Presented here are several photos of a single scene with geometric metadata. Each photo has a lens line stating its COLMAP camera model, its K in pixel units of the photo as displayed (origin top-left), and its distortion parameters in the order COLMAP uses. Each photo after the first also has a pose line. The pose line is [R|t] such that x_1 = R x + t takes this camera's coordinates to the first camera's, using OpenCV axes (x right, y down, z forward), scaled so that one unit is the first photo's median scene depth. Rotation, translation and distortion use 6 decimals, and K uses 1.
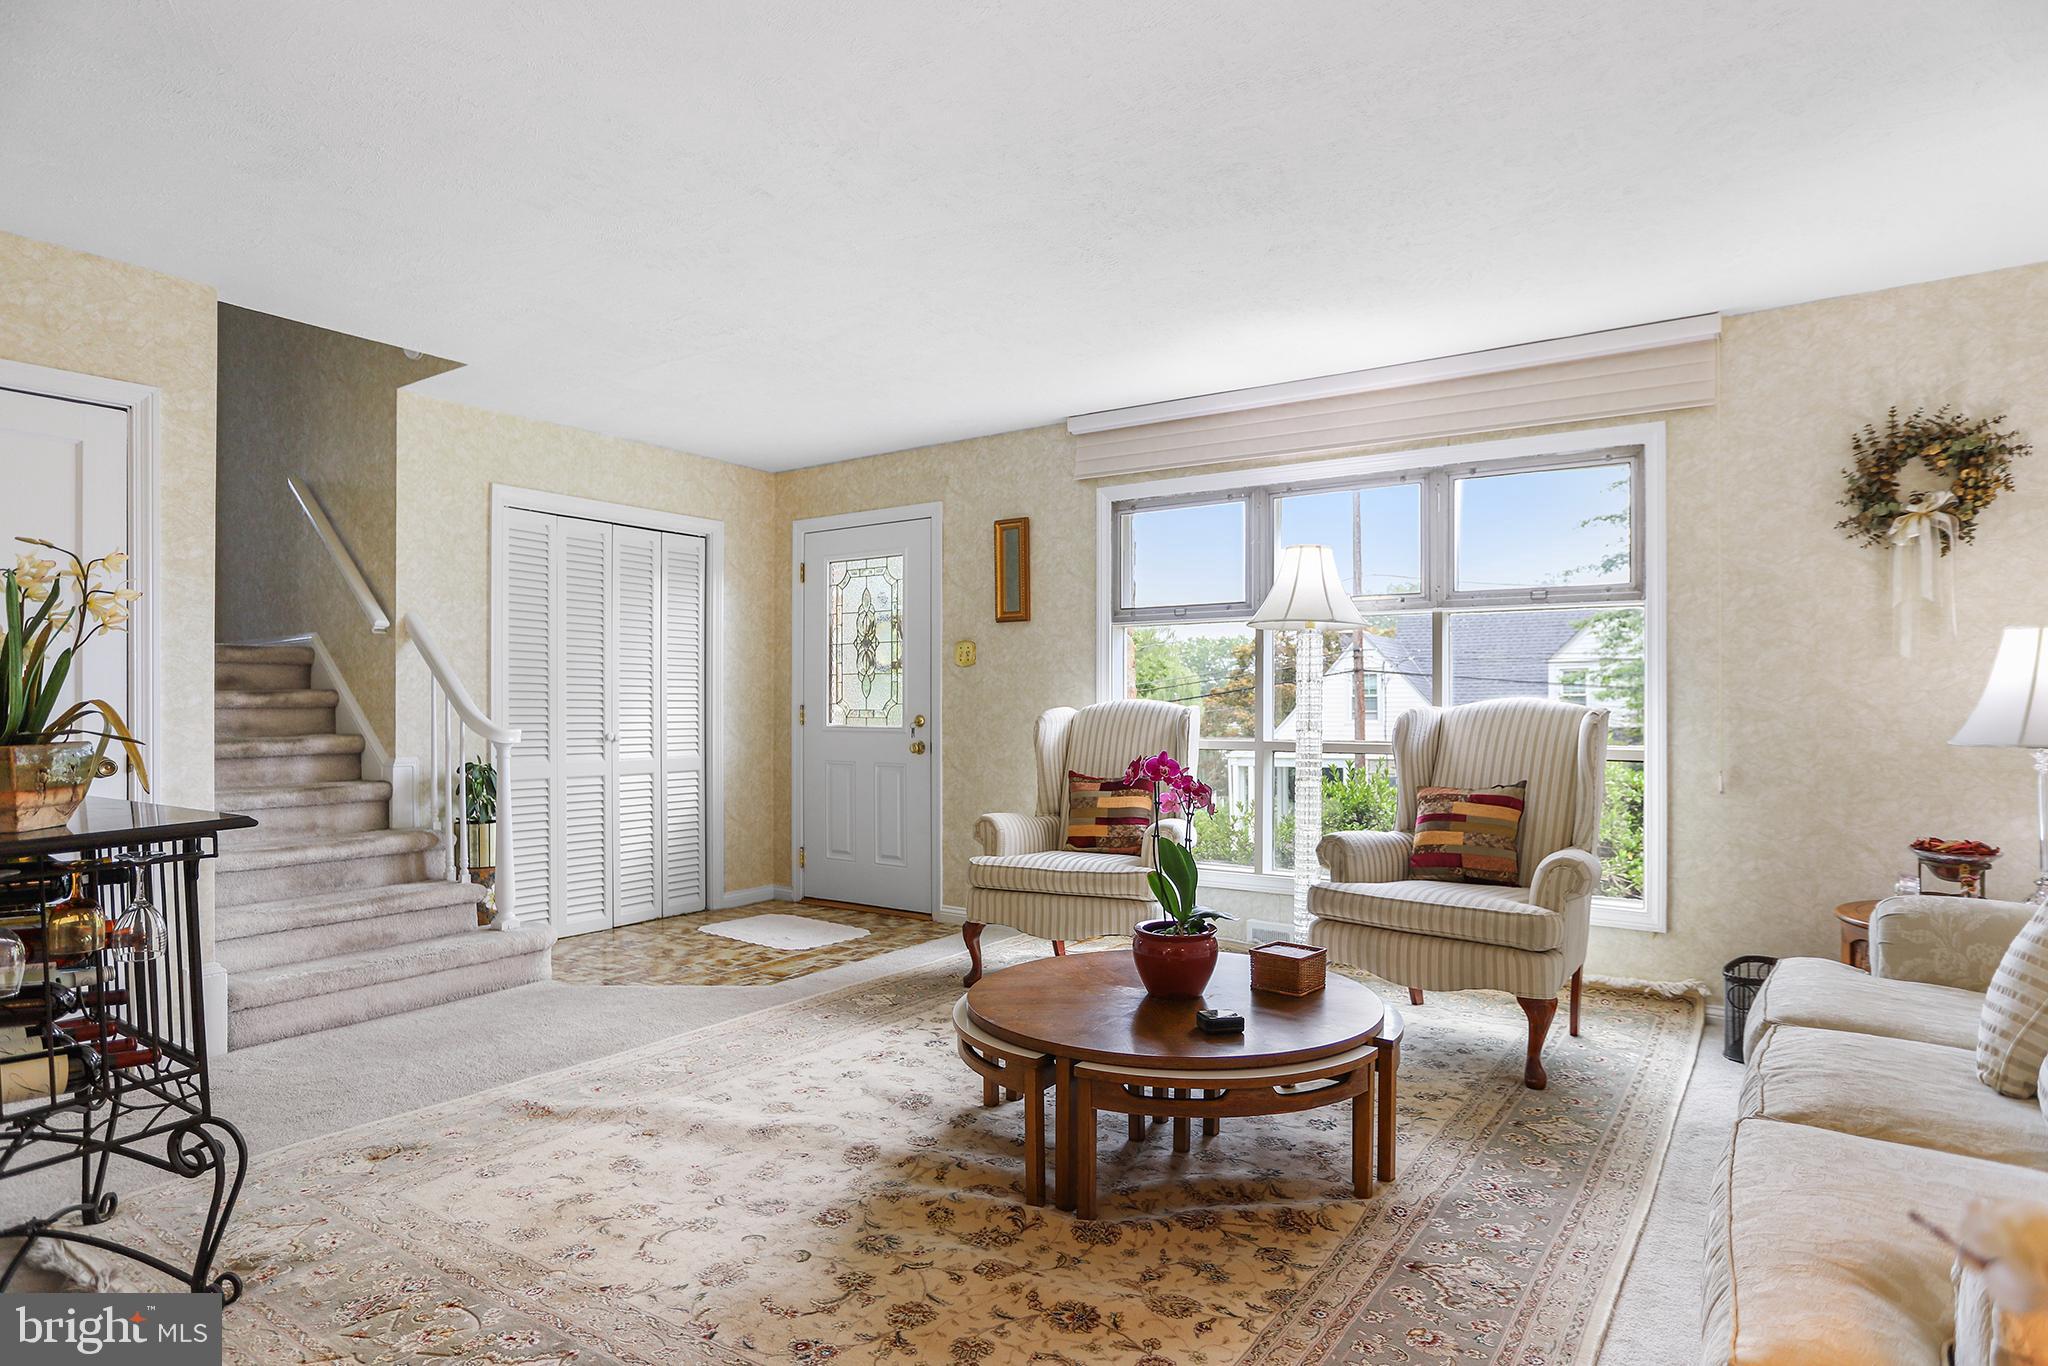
lens RADIAL K [[1174.3, 0, 1022.5], [0, 1174.3, 694.8], [0, 0, 1]] dist [-0.002430, -0.000333]
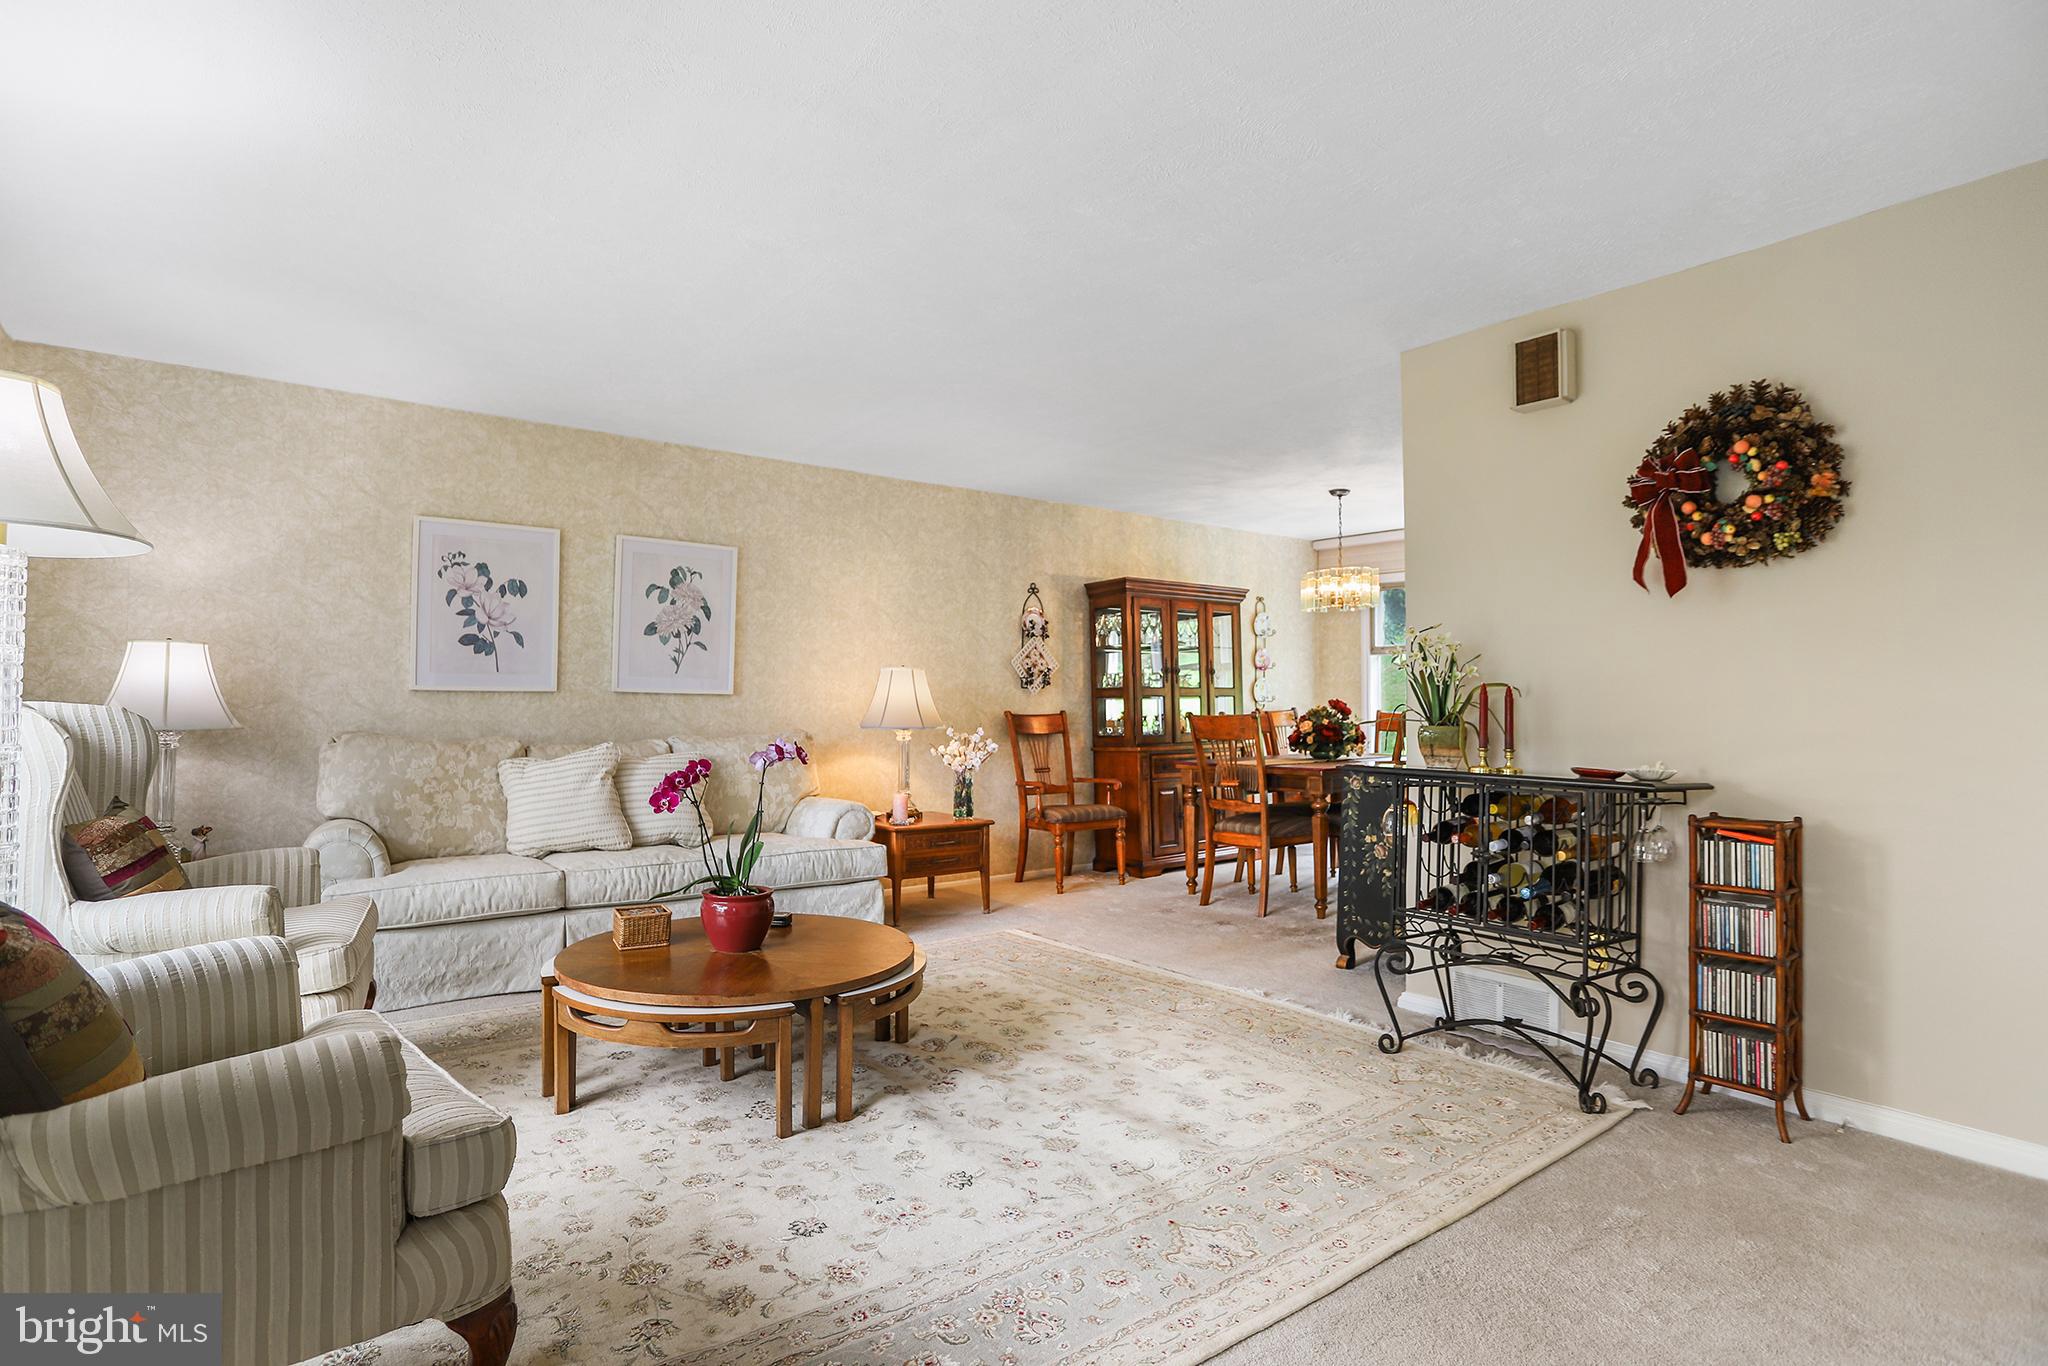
lens RADIAL K [[1043.4, 0, 1022.4], [0, 1043.4, 688.6], [0, 0, 1]] dist [-0.001888, 0.000671]
pose [[-0.956943, 0.012692, 0.289998, -0.496412], [0.003162, 0.999440, -0.033307, 0.027220], [-0.290258, -0.030956, -0.956447, 2.117938]]
